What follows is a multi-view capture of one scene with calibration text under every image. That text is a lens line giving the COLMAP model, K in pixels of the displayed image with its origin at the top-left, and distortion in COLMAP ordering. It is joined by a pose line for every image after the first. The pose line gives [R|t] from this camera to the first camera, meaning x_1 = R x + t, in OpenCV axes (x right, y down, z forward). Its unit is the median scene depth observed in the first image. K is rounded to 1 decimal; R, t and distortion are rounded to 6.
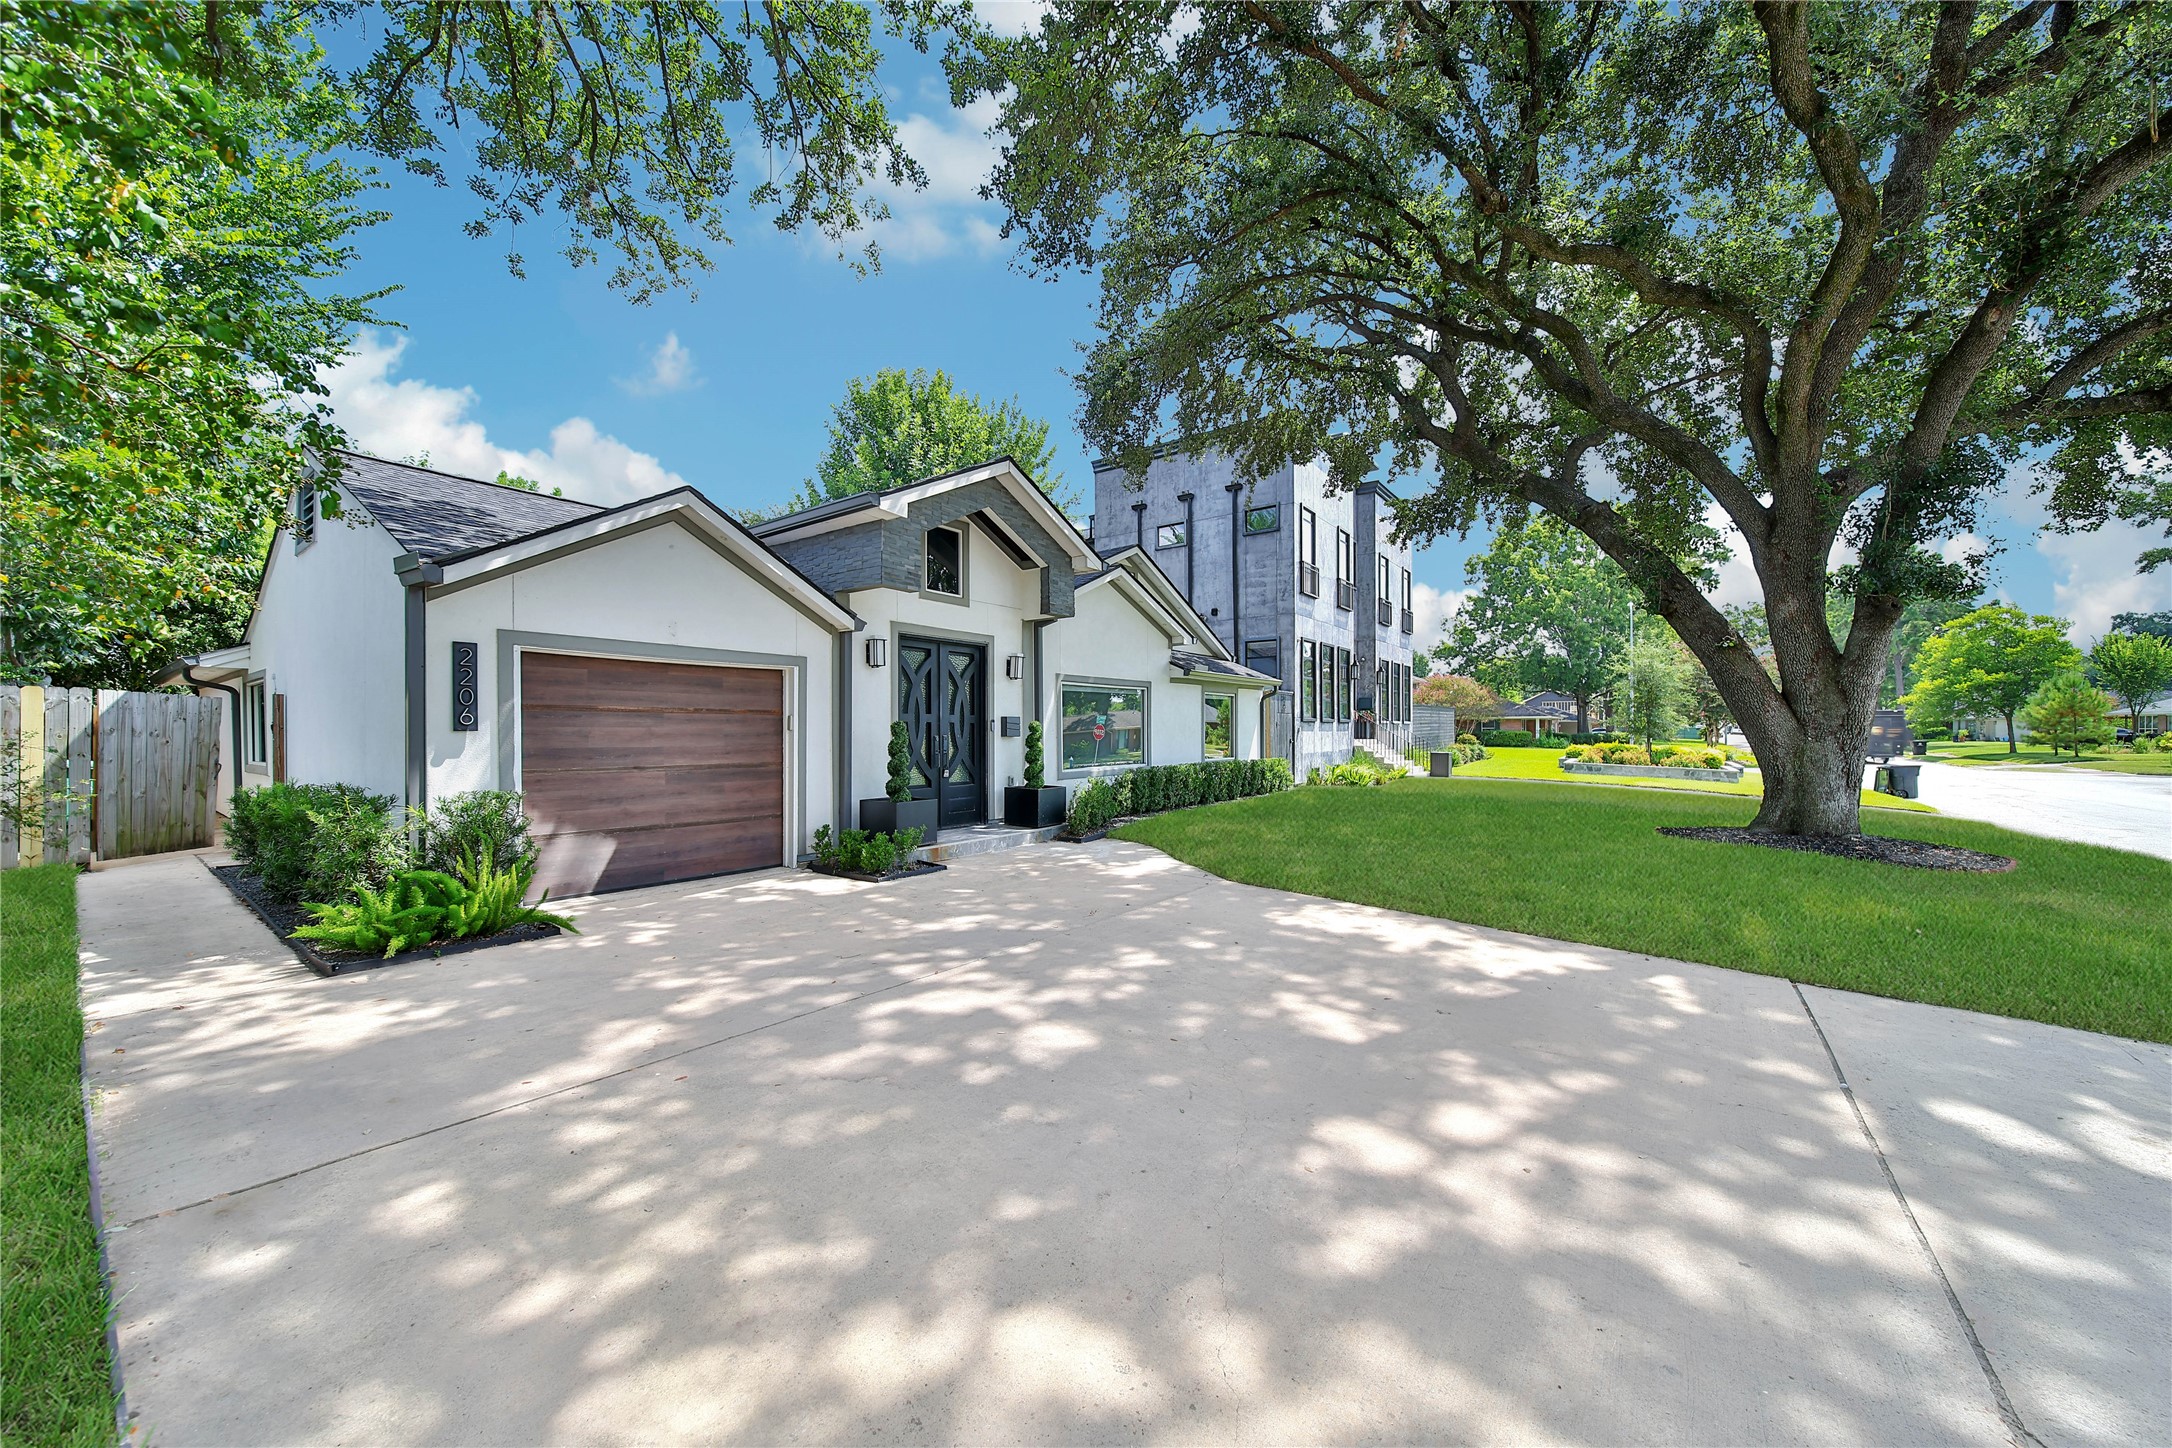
lens RADIAL K [[790.8, 0, 1092.0], [0, 790.8, 730.9], [0, 0, 1]] dist [0.001441, 0.000033]
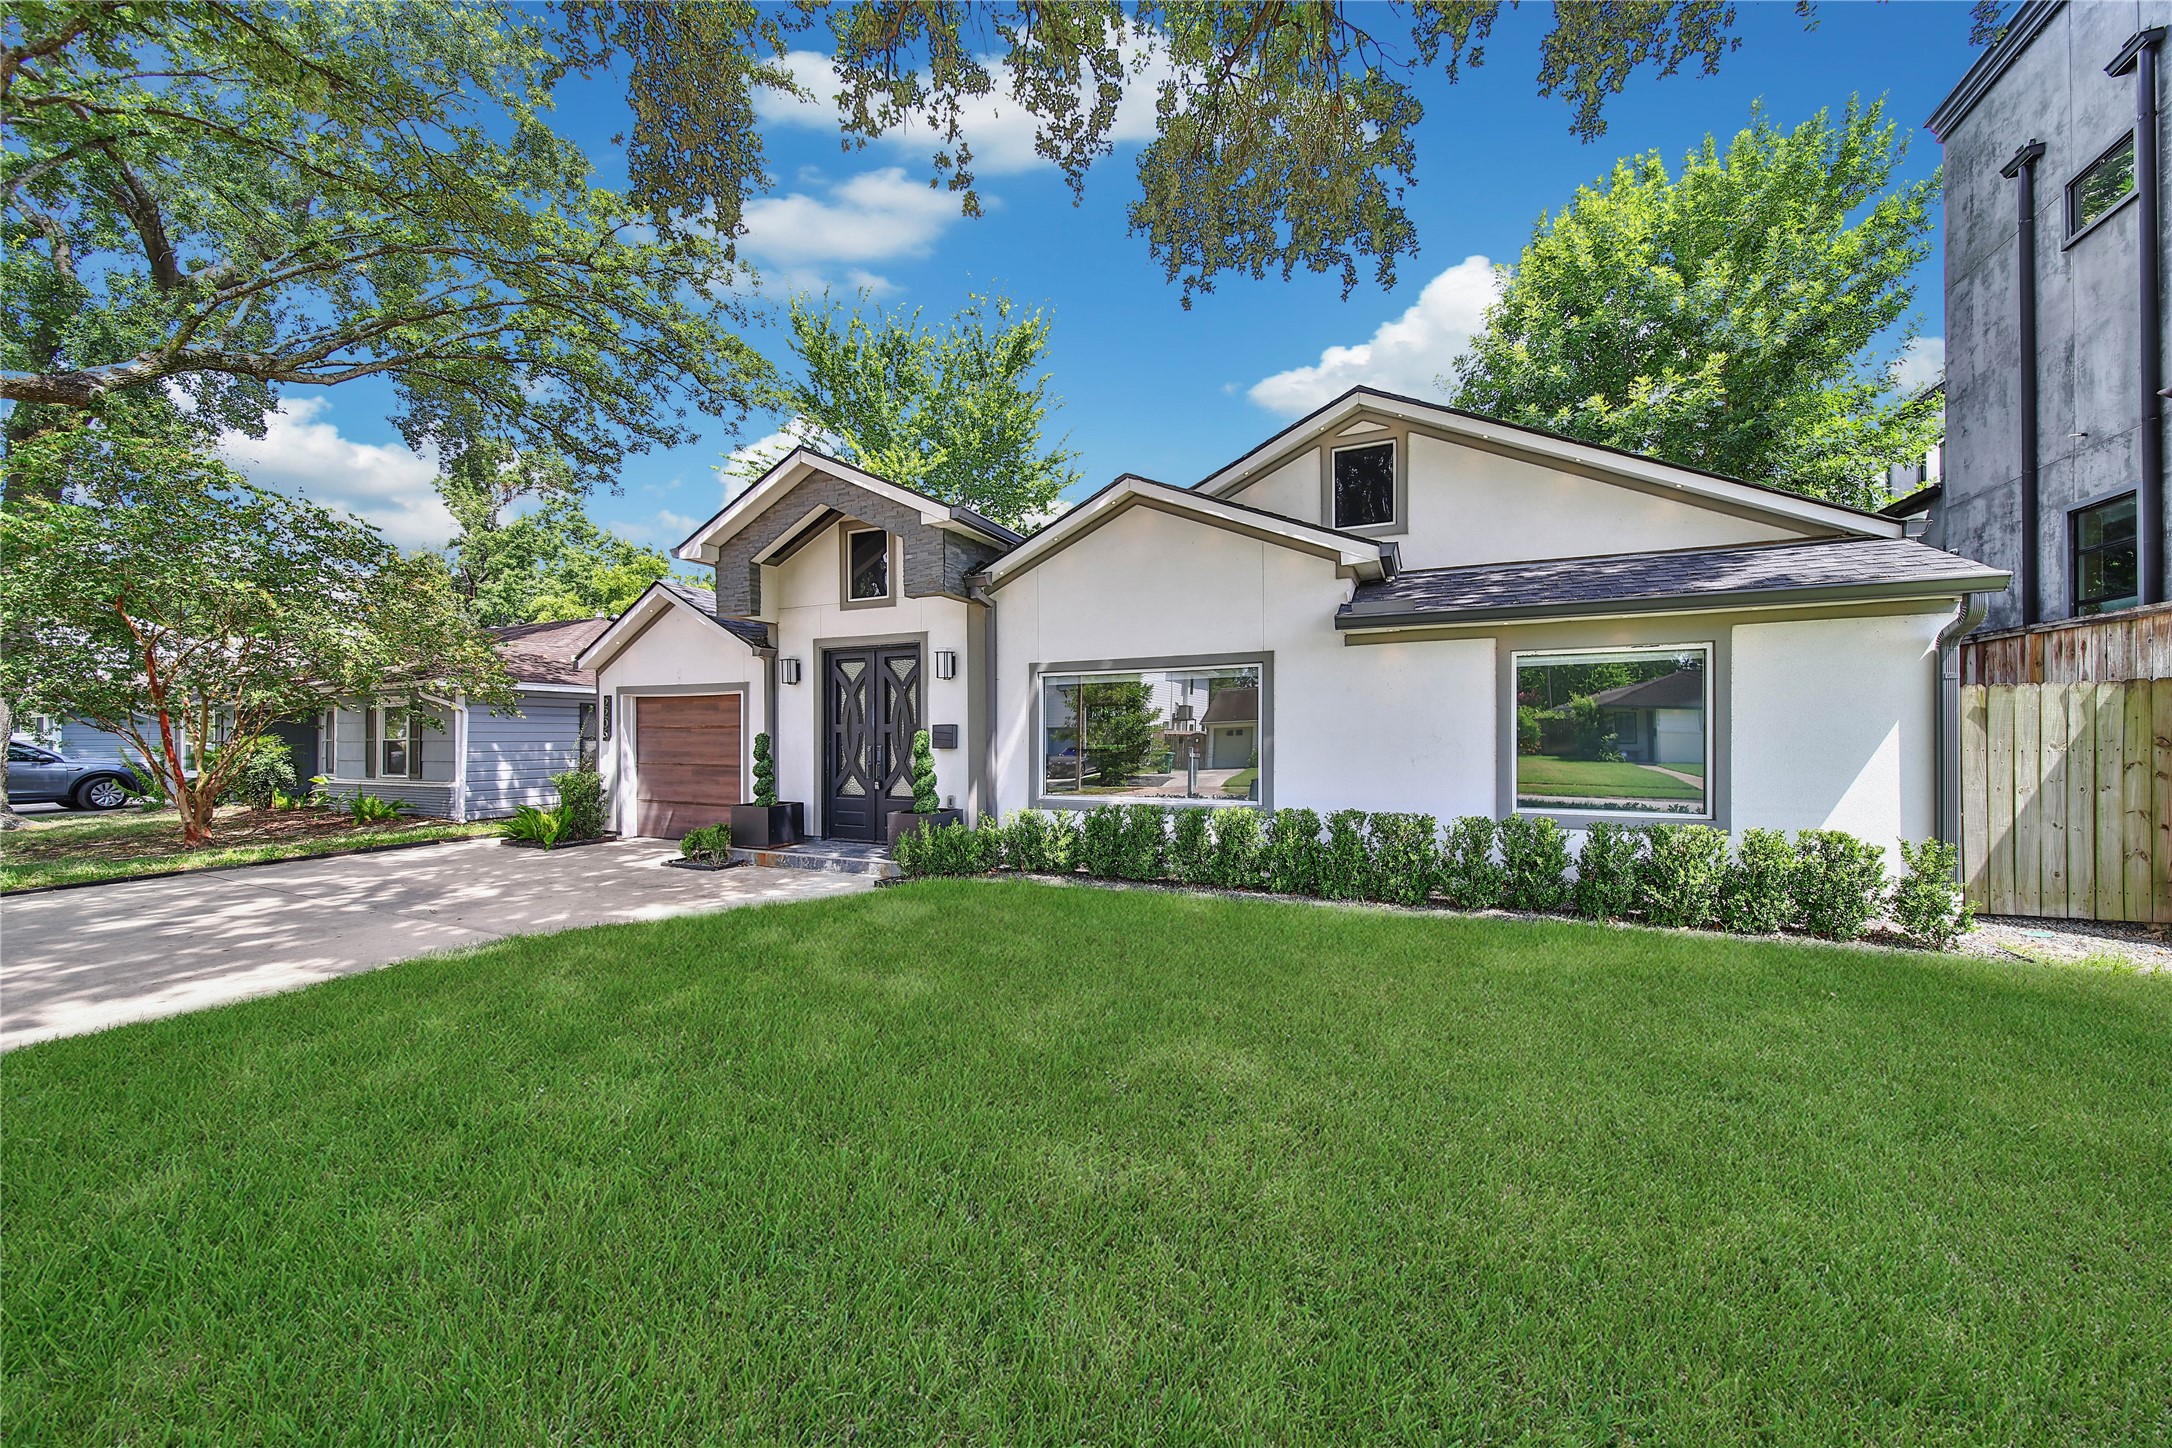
lens RADIAL K [[790.8, 0, 1092.0], [0, 790.8, 730.9], [0, 0, 1]] dist [0.001441, 0.000033]
pose [[0.186732, -0.003951, -0.982403, 0.813258], [0.001834, 0.999992, -0.003673, -0.008588], [0.982409, -0.001116, 0.186737, 1.090100]]
